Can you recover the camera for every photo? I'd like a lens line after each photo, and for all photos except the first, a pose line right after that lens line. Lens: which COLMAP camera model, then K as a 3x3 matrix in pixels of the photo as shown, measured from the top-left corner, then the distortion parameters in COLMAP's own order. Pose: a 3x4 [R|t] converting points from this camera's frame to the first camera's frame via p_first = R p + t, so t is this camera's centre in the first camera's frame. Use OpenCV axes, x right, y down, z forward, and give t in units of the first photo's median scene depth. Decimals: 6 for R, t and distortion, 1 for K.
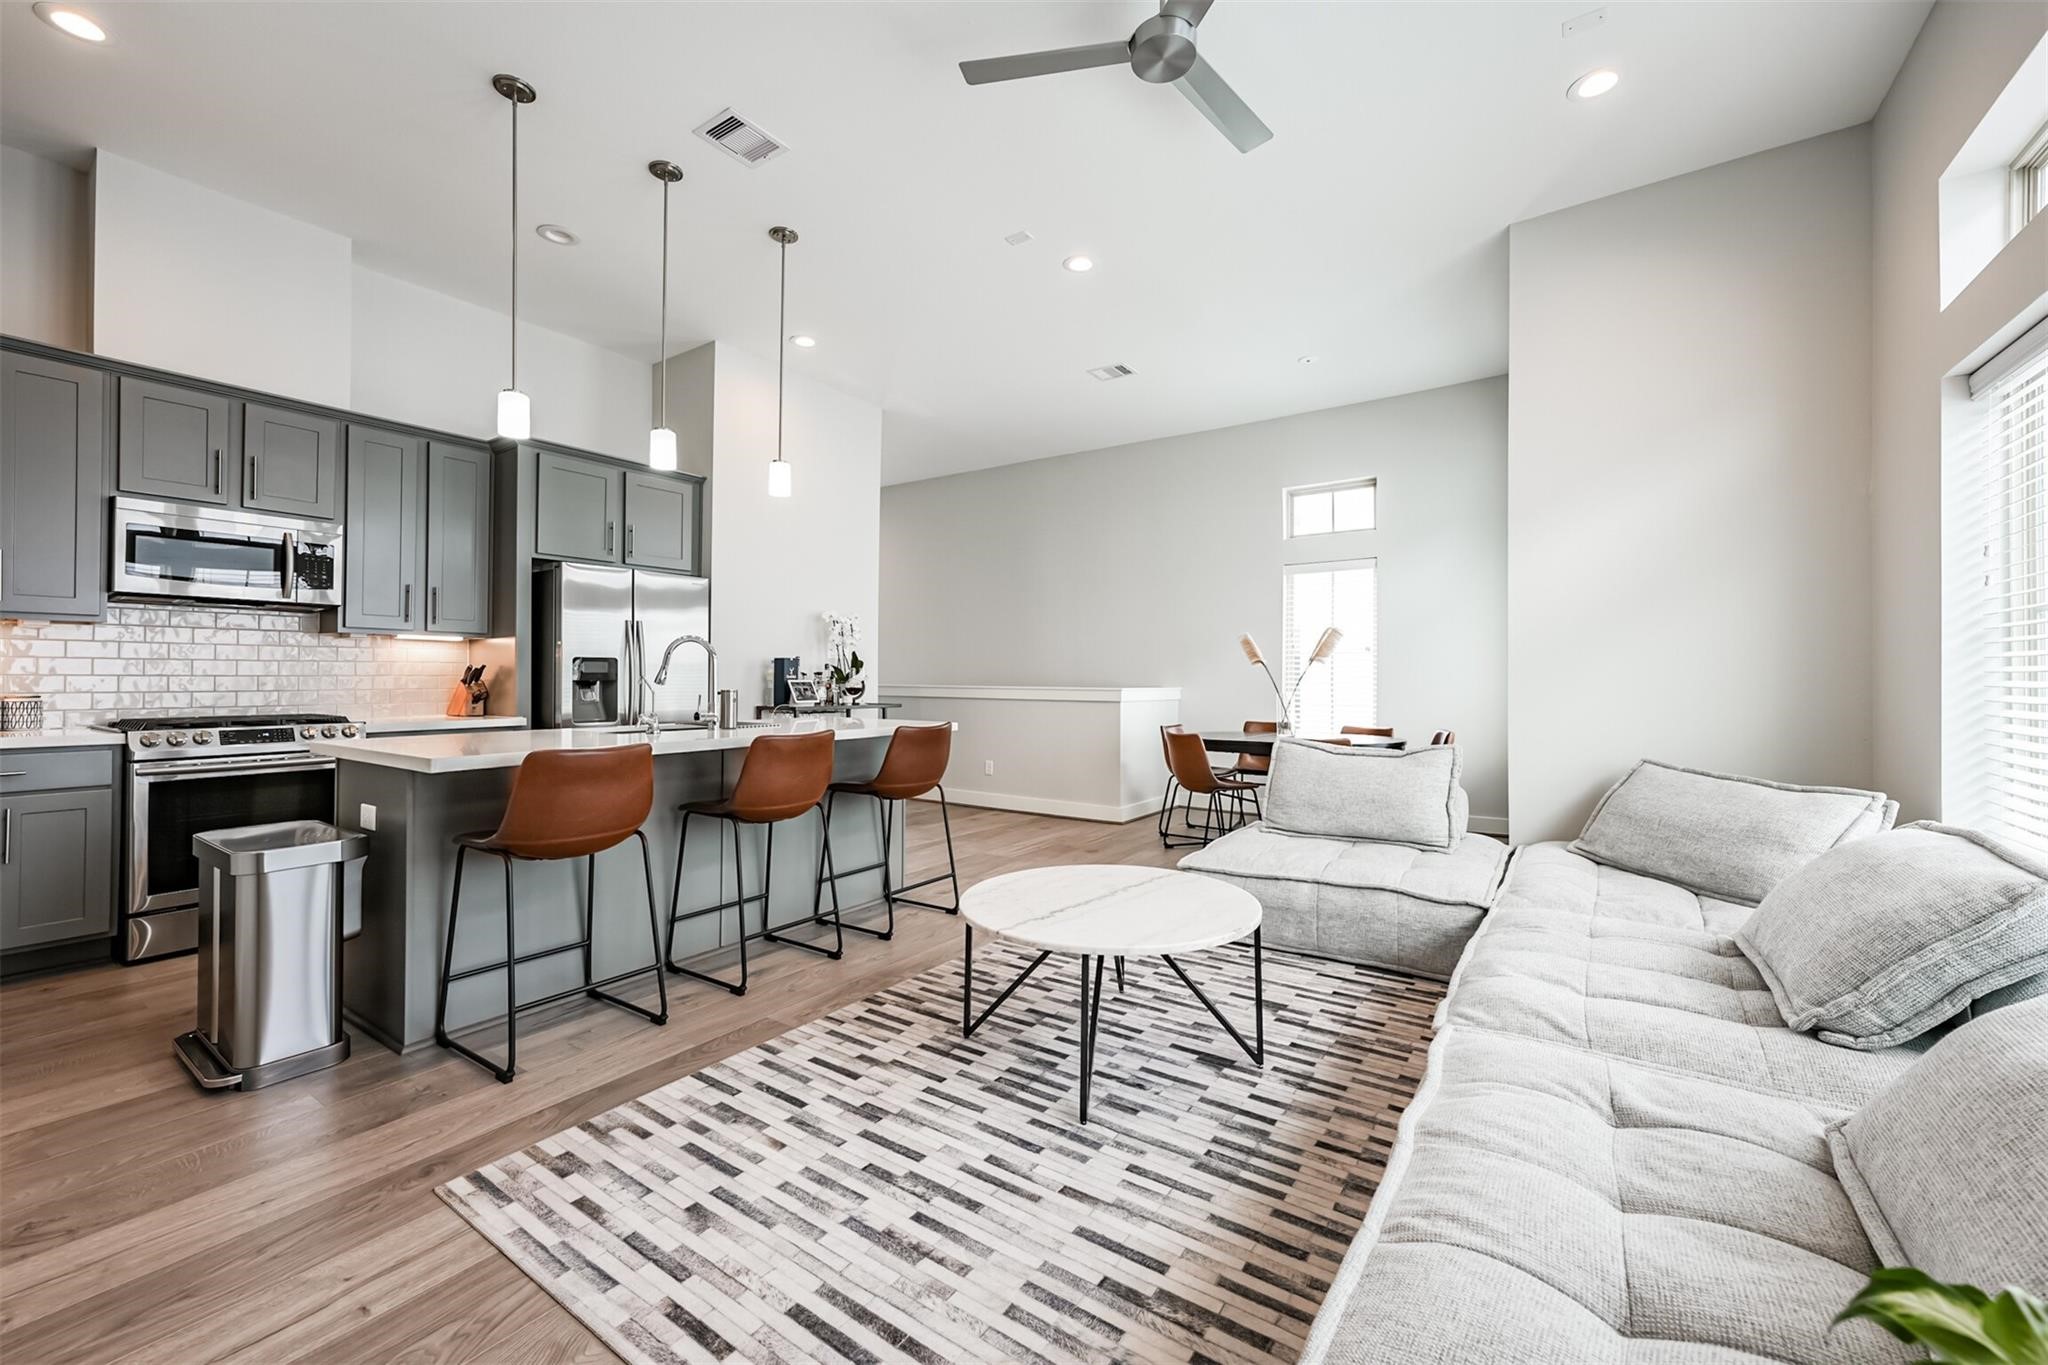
lens RADIAL K [[814.0, 0, 1019.4], [0, 814.0, 668.9], [0, 0, 1]] dist [0.008739, 0.000526]
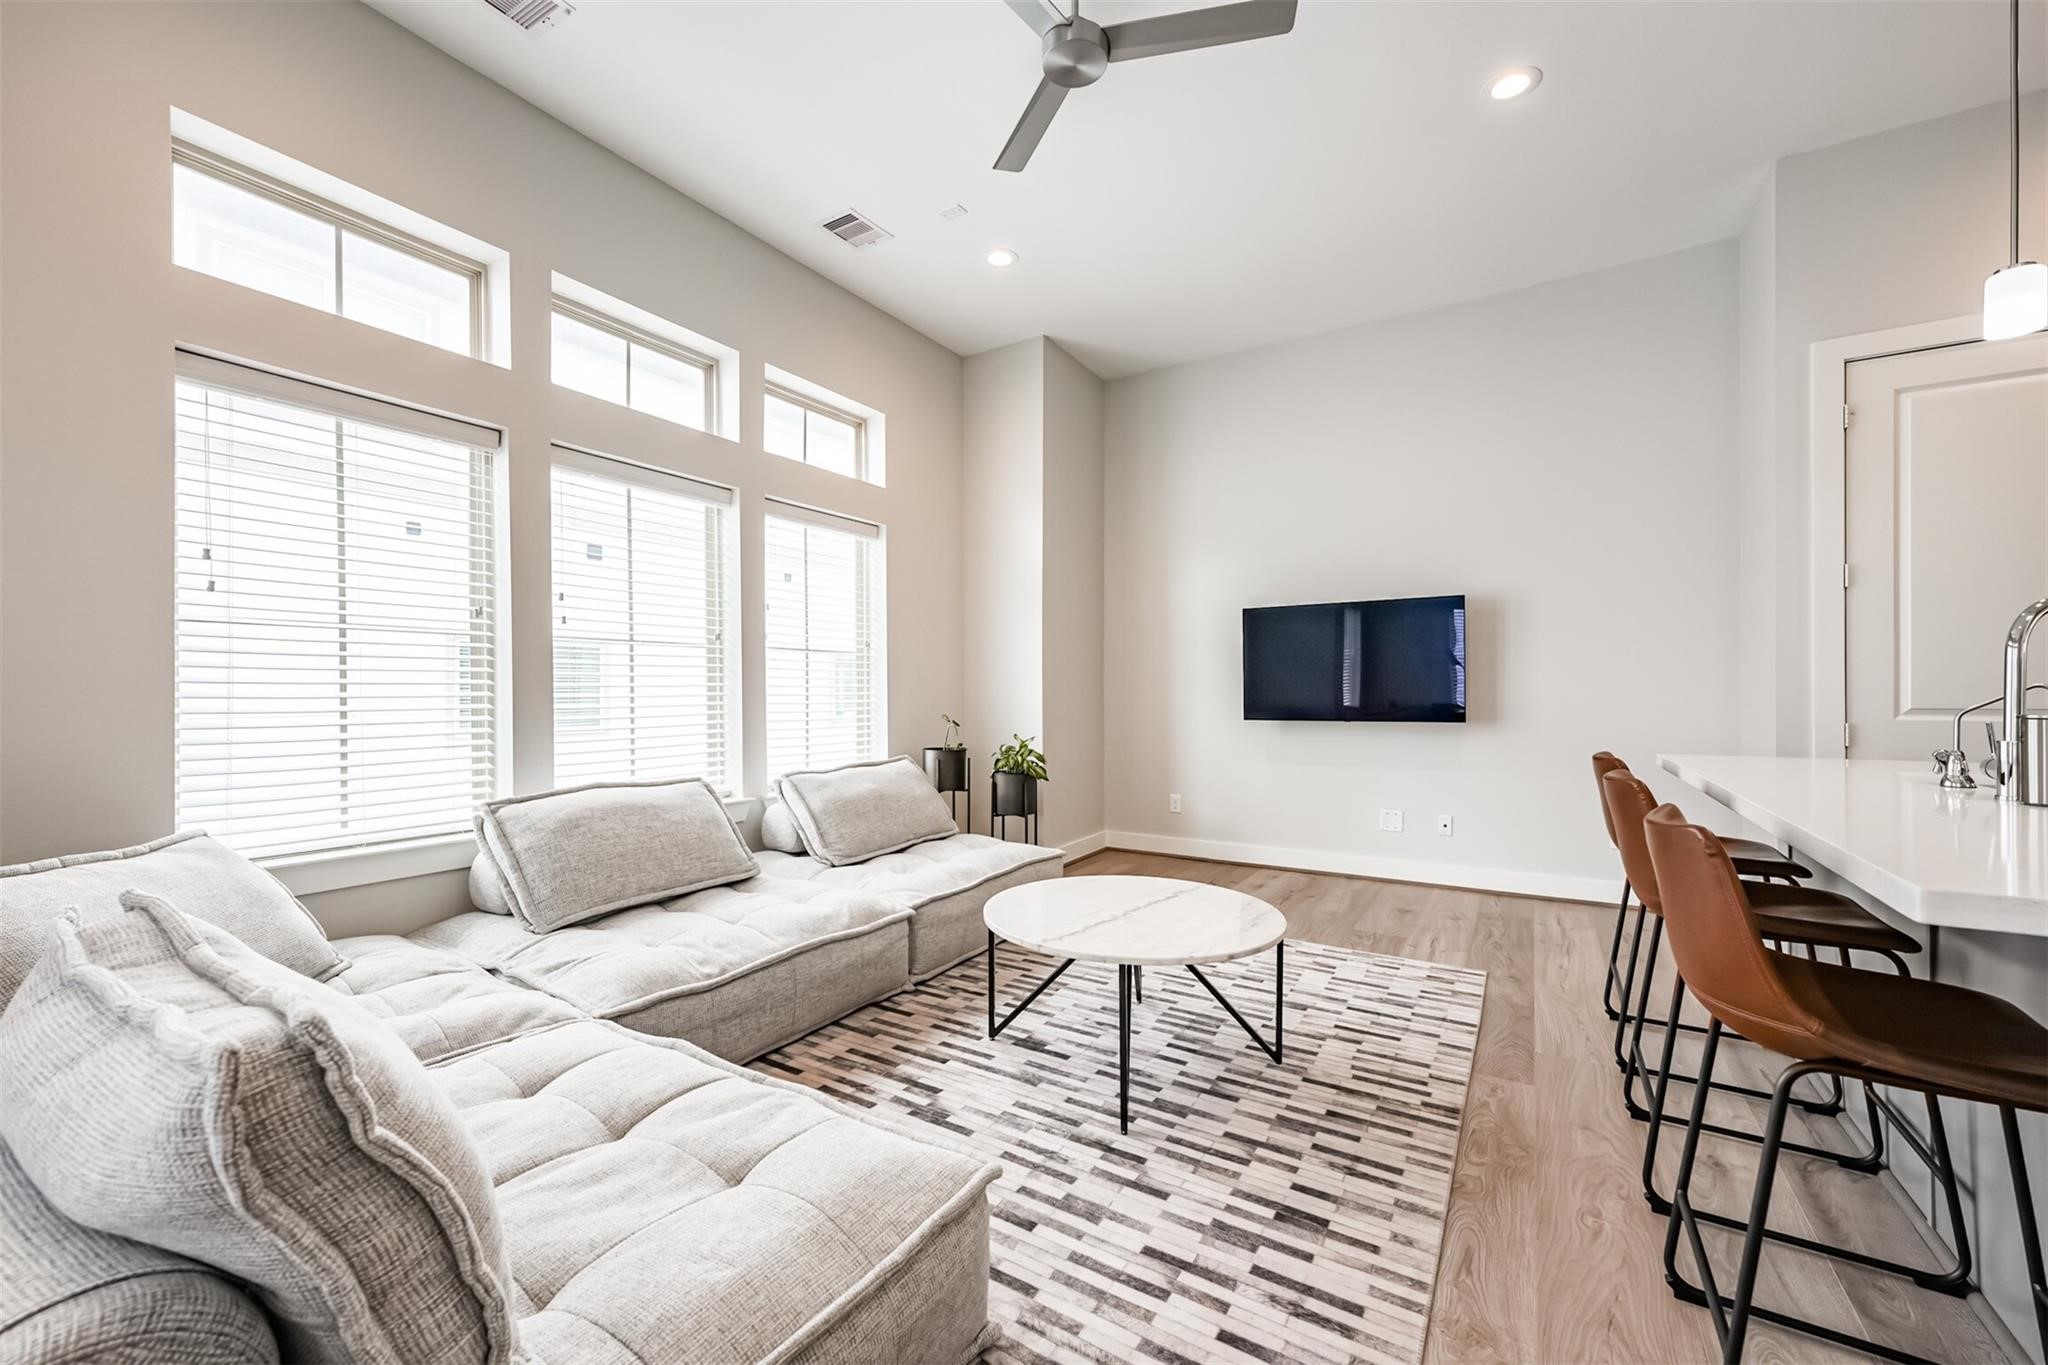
lens RADIAL K [[815.5, 0, 1019.2], [0, 815.5, 696.4], [0, 0, 1]] dist [0.003999, 0.000636]
pose [[-0.998940, -0.000040, -0.046026, 0.185838], [0.000275, 0.999977, -0.006825, 0.017142], [0.046025, -0.006830, -0.998917, 1.271034]]
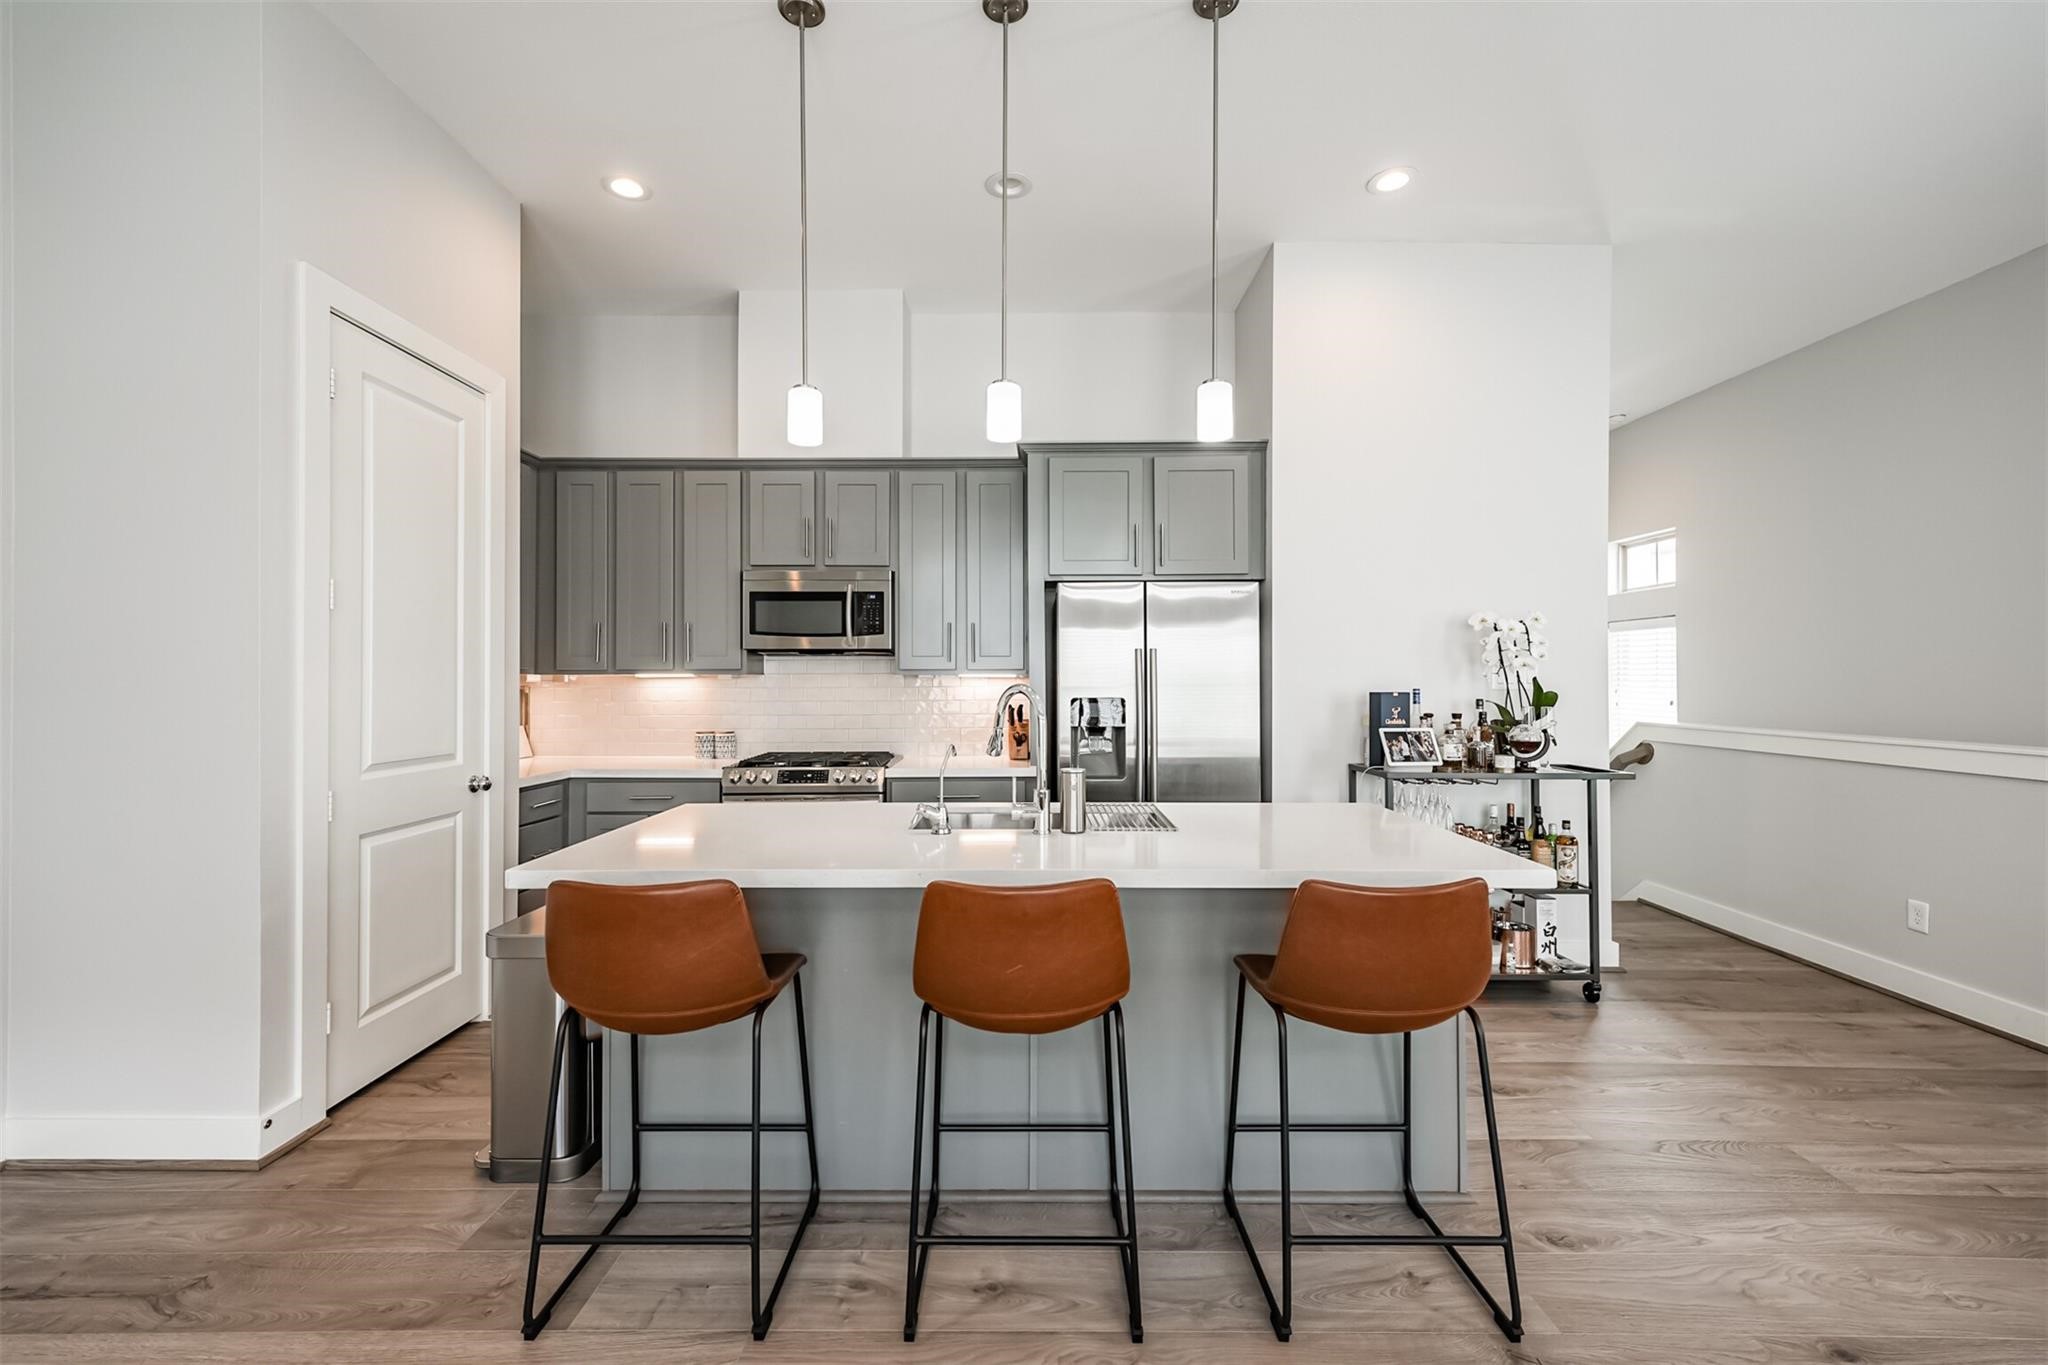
lens RADIAL K [[848.7, 0, 1021.6], [0, 848.7, 674.6], [0, 0, 1]] dist [0.010392, 0.000123]
pose [[0.564631, -0.009652, -0.825287, 0.144443], [0.013367, 0.999907, -0.002549, -0.041123], [0.825235, -0.009592, 0.564708, 0.544783]]
